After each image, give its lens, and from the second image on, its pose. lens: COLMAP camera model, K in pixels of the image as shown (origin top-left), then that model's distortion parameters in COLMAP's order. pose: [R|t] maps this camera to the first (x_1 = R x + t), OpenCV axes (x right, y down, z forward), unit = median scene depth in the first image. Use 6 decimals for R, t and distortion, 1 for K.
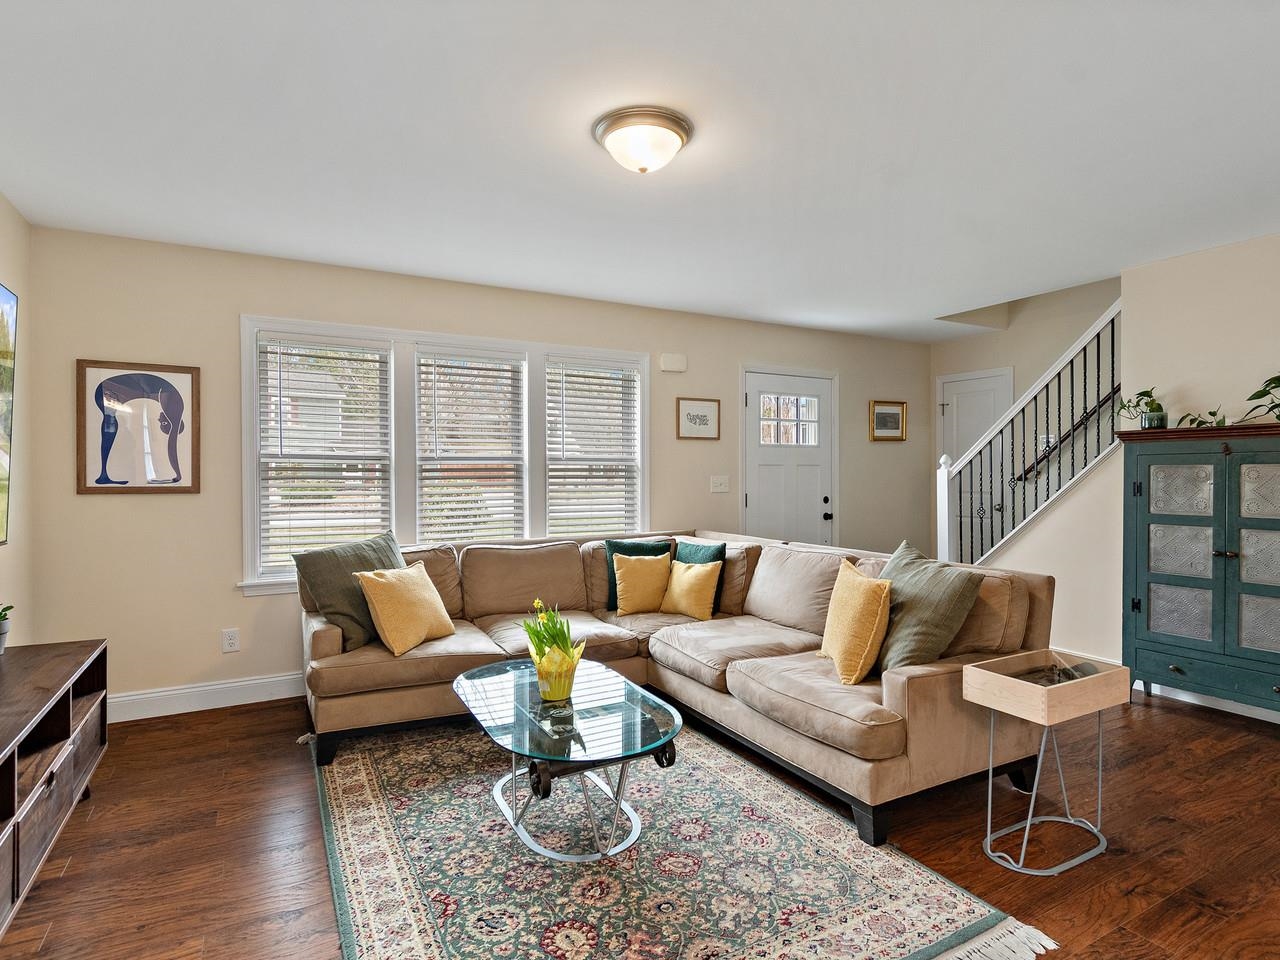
lens RADIAL K [[699.2, 0, 645.9], [0, 699.2, 473.0], [0, 0, 1]] dist [0.002101, -0.002694]
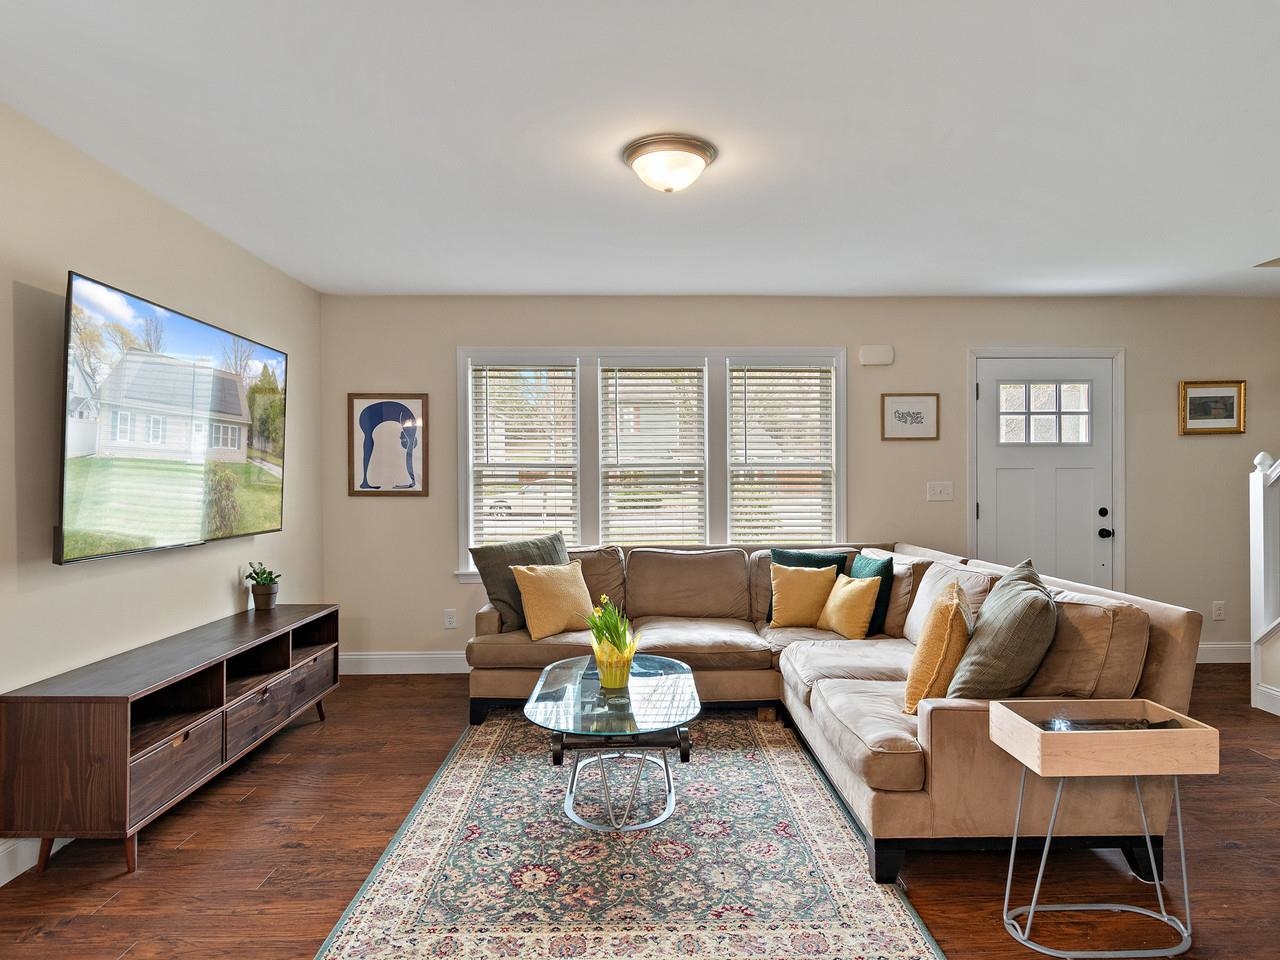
lens RADIAL K [[787.8, 0, 640.0], [0, 787.8, 480.0], [0, 0, 1]] dist [0.001947, 0.002747]
pose [[0.882273, -0.001930, -0.470734, 0.355730], [0.002786, 0.999995, 0.001123, -0.000354], [0.470730, -0.002302, 0.882275, -0.043689]]
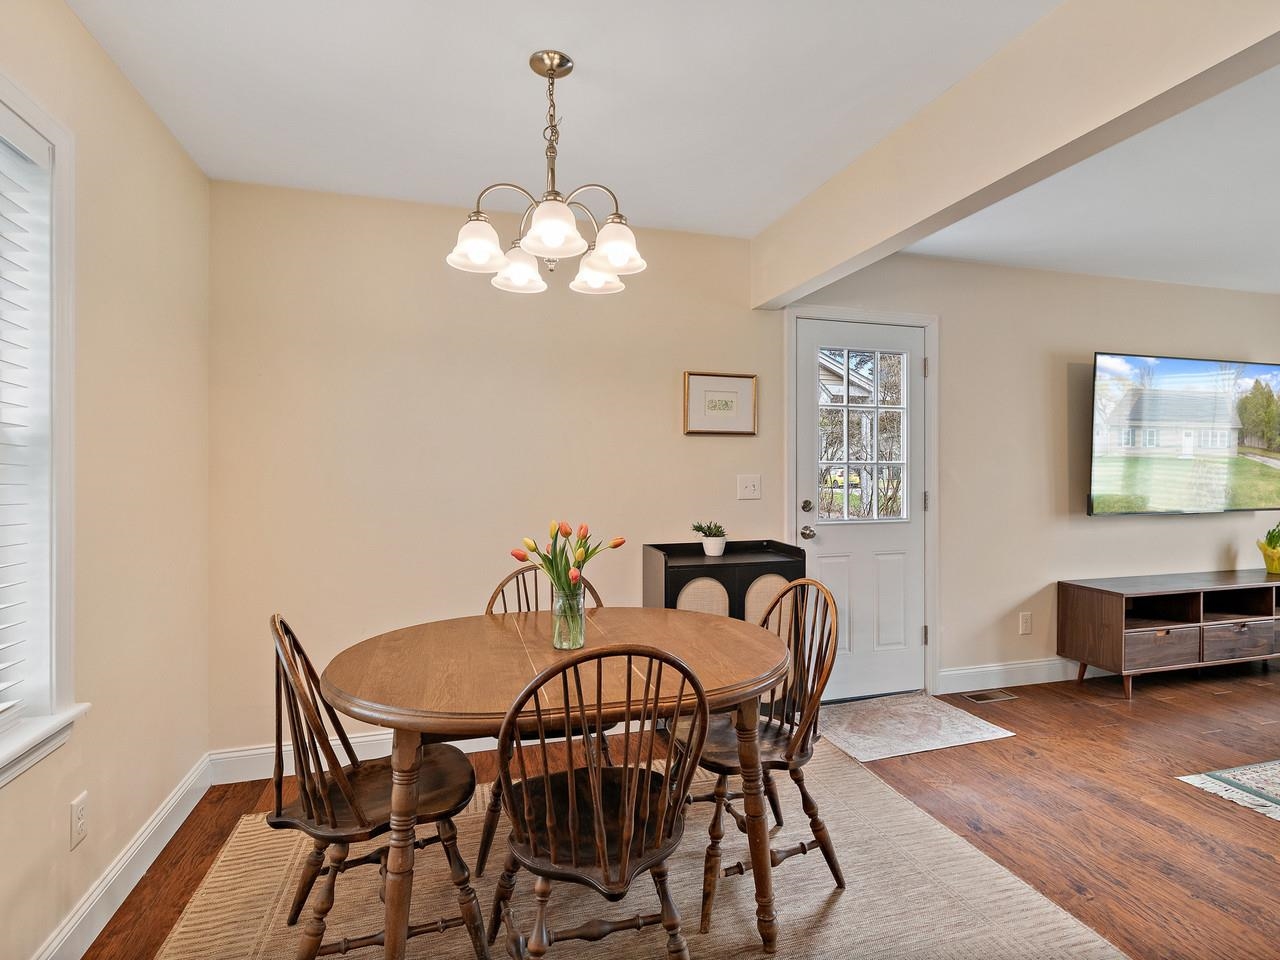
lens RADIAL K [[651.6, 0, 640.0], [0, 651.6, 480.0], [0, 0, 1]] dist [0.002772, 0.000124]
pose [[-0.218368, 0.008133, -0.975833, 0.801609], [-0.000433, 0.999964, 0.008431, 0.010274], [0.975866, 0.002263, -0.218357, -0.155239]]
